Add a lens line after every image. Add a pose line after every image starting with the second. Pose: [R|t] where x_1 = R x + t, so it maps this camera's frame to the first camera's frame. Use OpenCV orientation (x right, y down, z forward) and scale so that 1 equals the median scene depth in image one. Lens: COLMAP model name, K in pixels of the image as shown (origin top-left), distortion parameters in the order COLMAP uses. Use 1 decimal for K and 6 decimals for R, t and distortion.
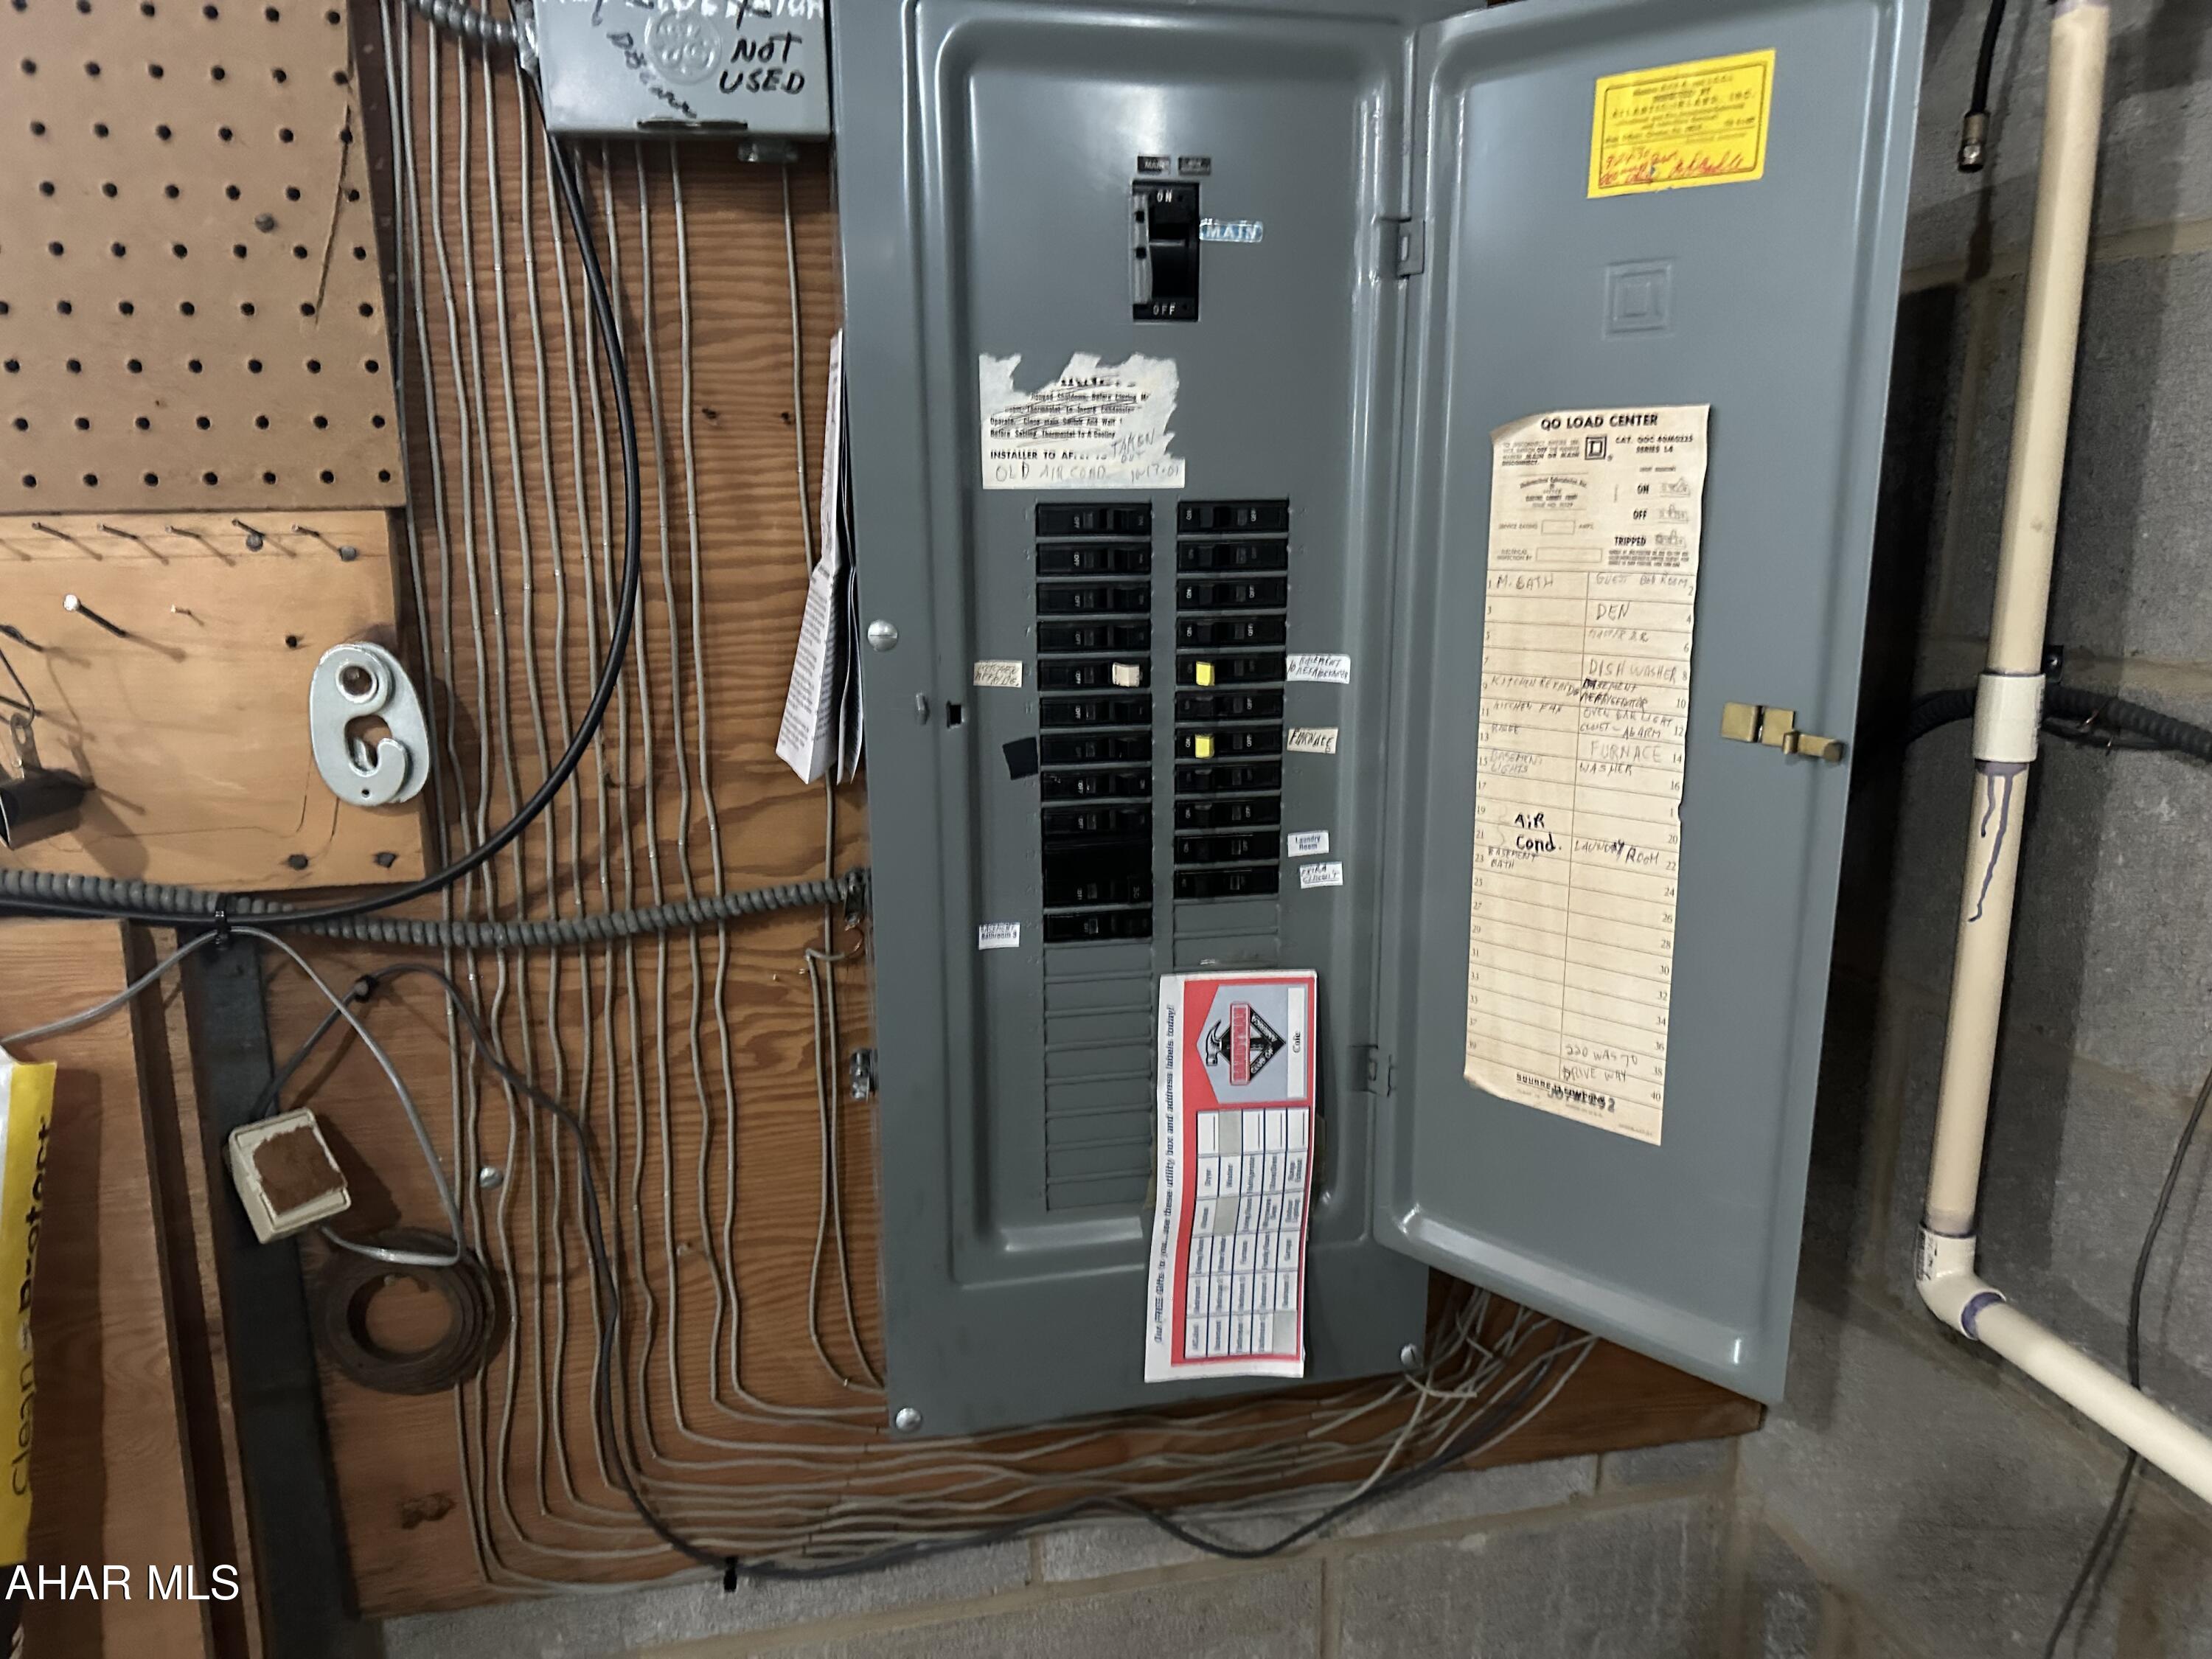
lens RADIAL K [[1568.6, 0, 1104.9], [0, 1568.6, 826.8], [0, 0, 1]] dist [0.051187, -0.044356]
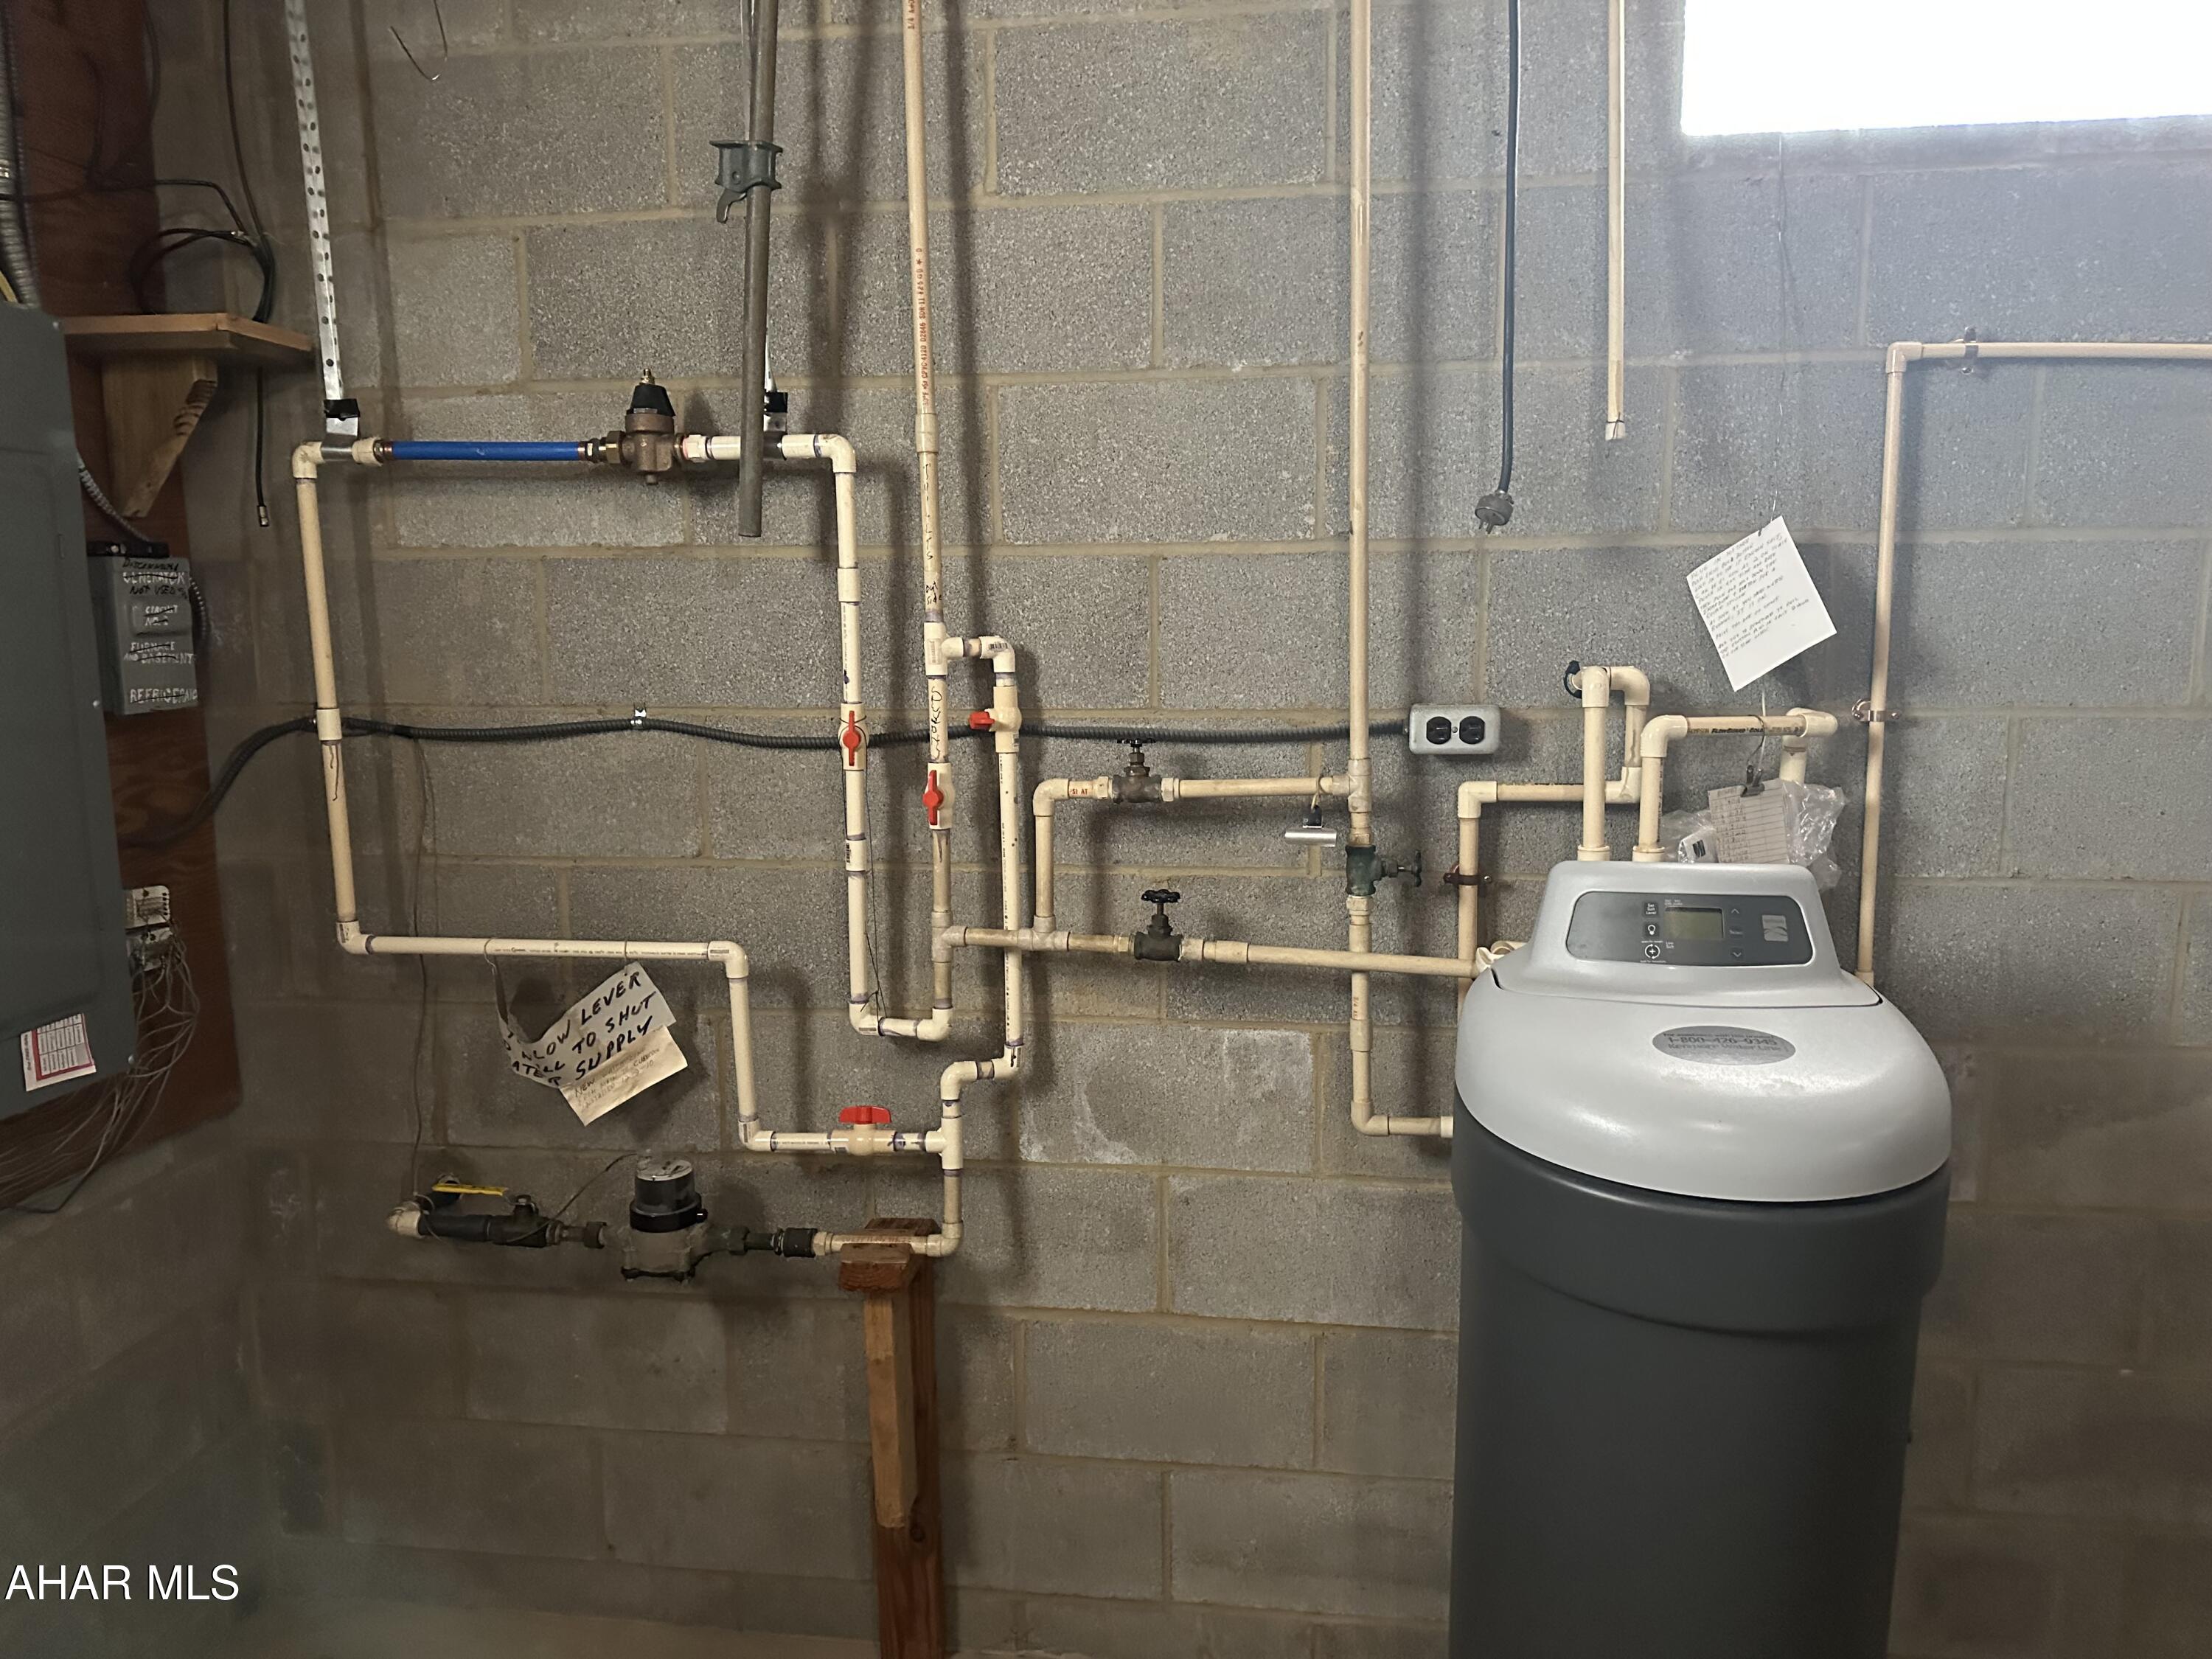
lens RADIAL K [[1568.6, 0, 1106.5], [0, 1568.6, 830.2], [0, 0, 1]] dist [0.051187, -0.044356]
pose [[0.366112, -0.140250, 0.919941, -1.278140], [0.214913, 0.974596, 0.063053, 0.194909], [-0.905414, 0.174623, 0.386953, -1.072832]]
